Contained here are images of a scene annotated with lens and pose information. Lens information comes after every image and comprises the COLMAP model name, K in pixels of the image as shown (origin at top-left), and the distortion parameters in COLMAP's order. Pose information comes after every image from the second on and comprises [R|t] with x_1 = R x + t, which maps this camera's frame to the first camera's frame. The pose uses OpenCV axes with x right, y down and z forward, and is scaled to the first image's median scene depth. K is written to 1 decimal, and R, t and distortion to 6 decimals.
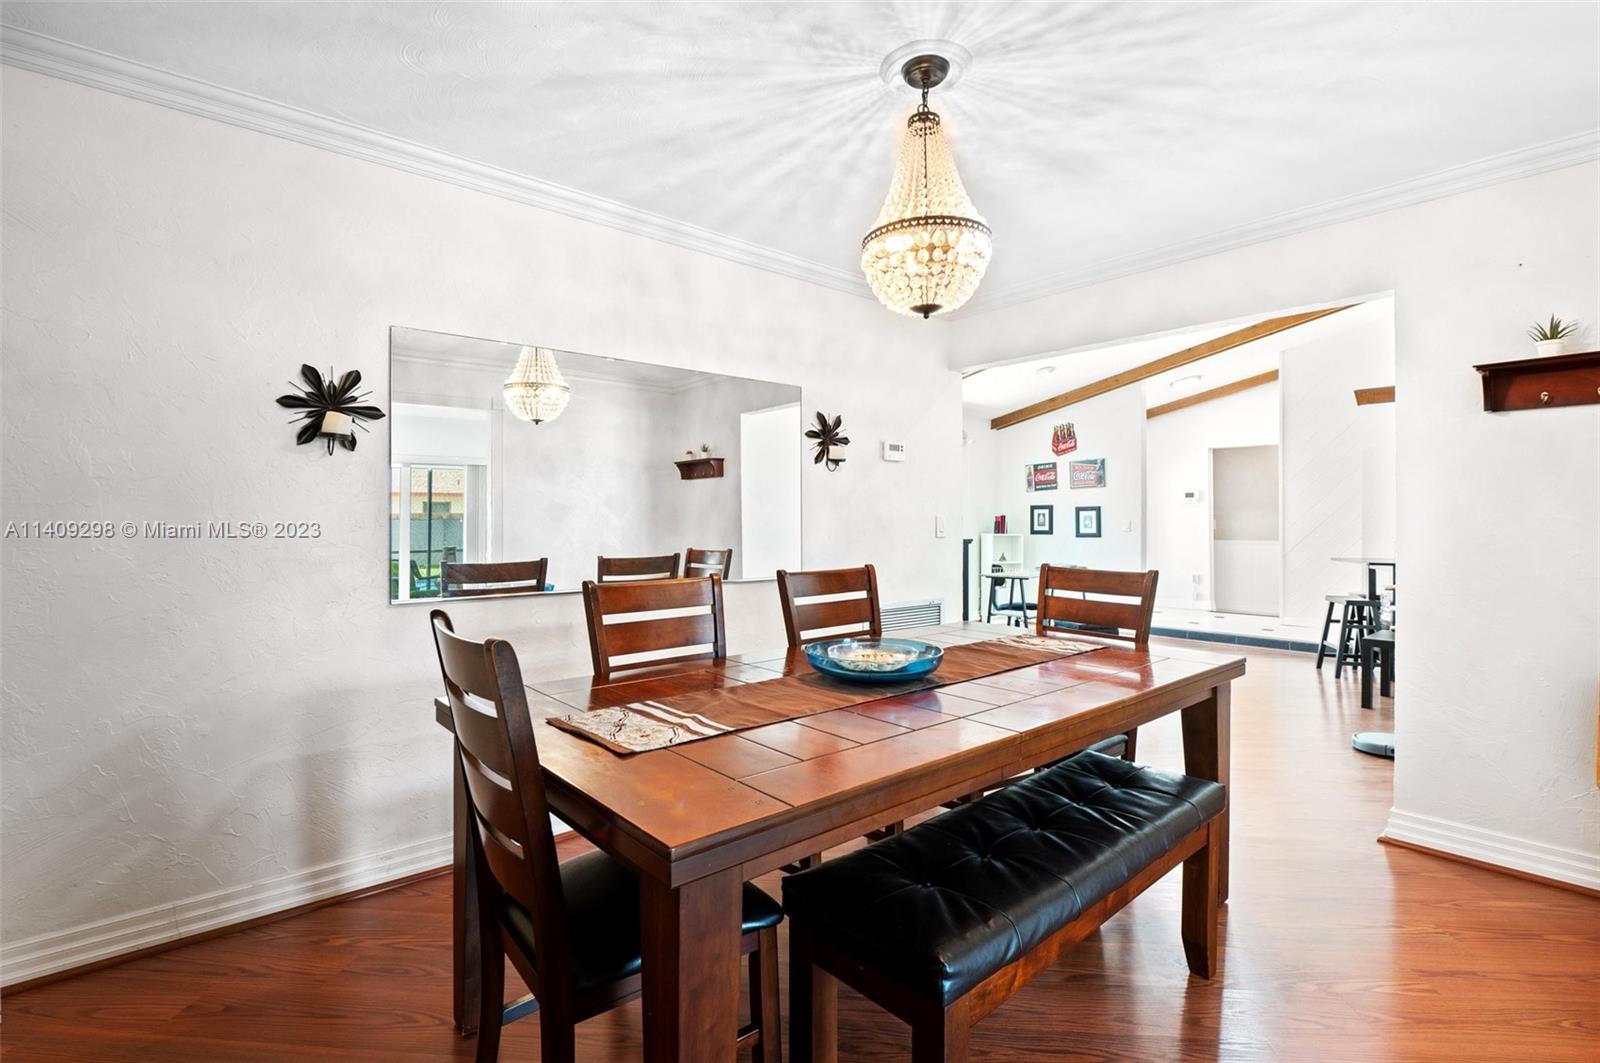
lens RADIAL K [[714.2, 0, 831.9], [0, 714.2, 526.9], [0, 0, 1]] dist [-0.003830, -0.001769]
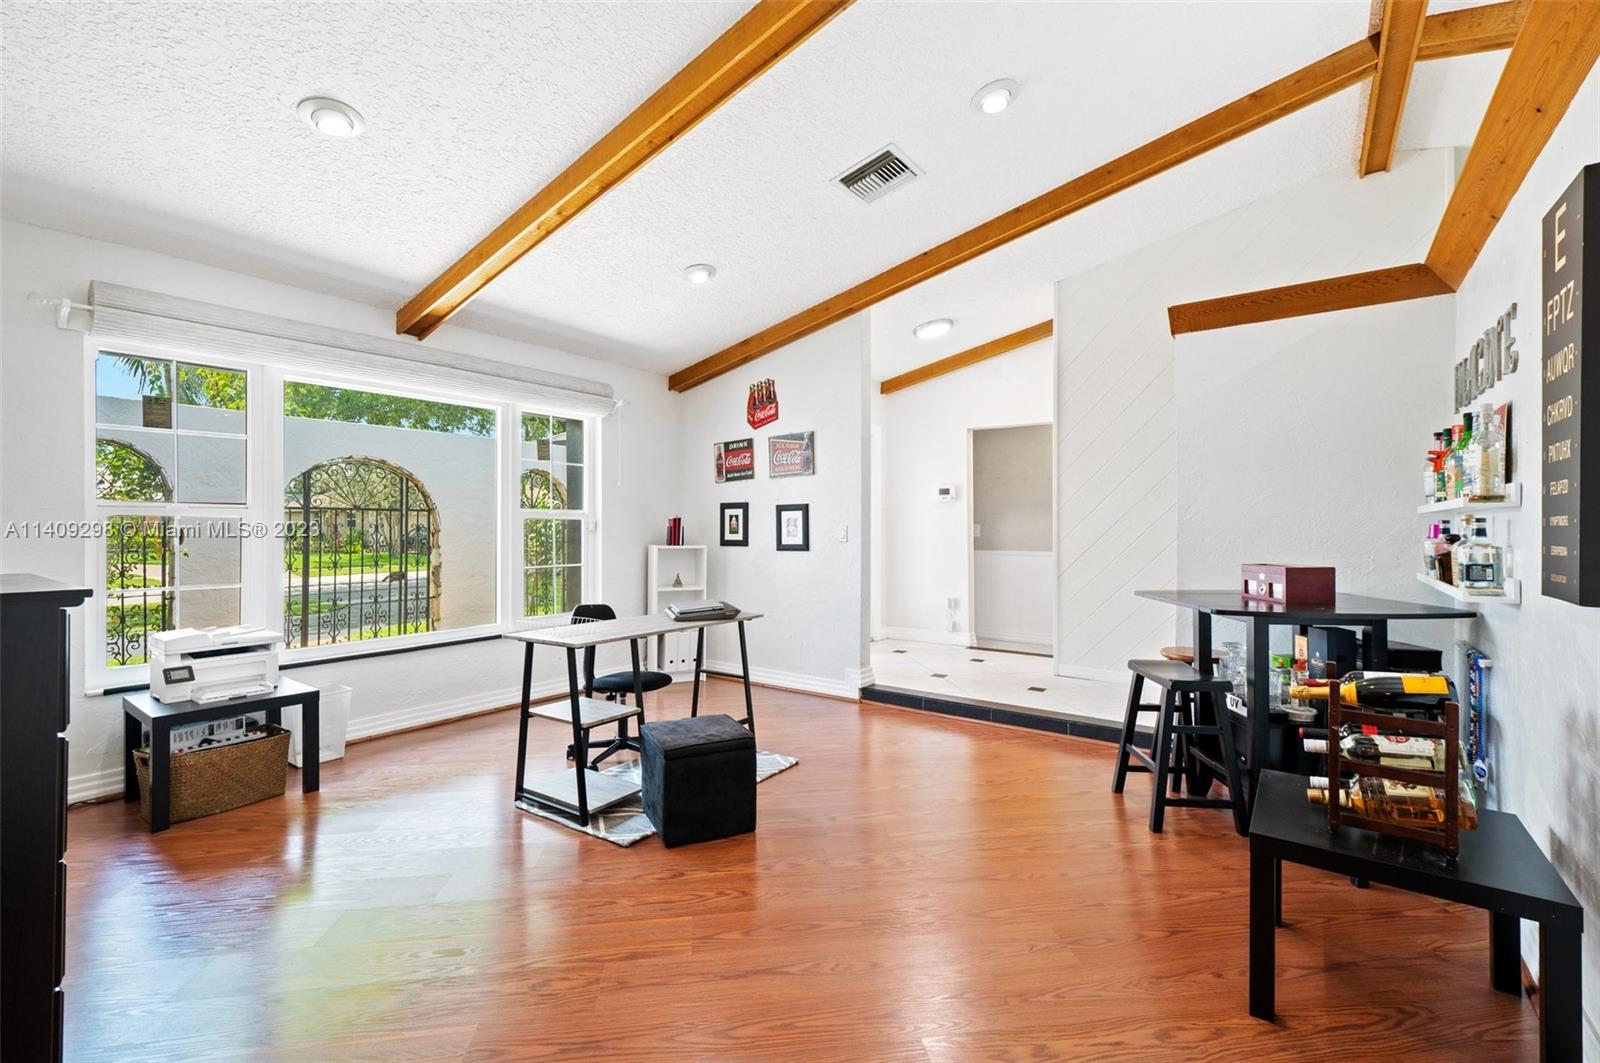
lens RADIAL K [[714.2, 0, 792.6], [0, 714.2, 532.6], [0, 0, 1]] dist [-0.003830, -0.001769]
pose [[0.977804, -0.000981, 0.209517, 0.211150], [0.000533, 0.999997, 0.002196, -0.003660], [-0.209519, -0.002035, 0.977802, 0.337568]]
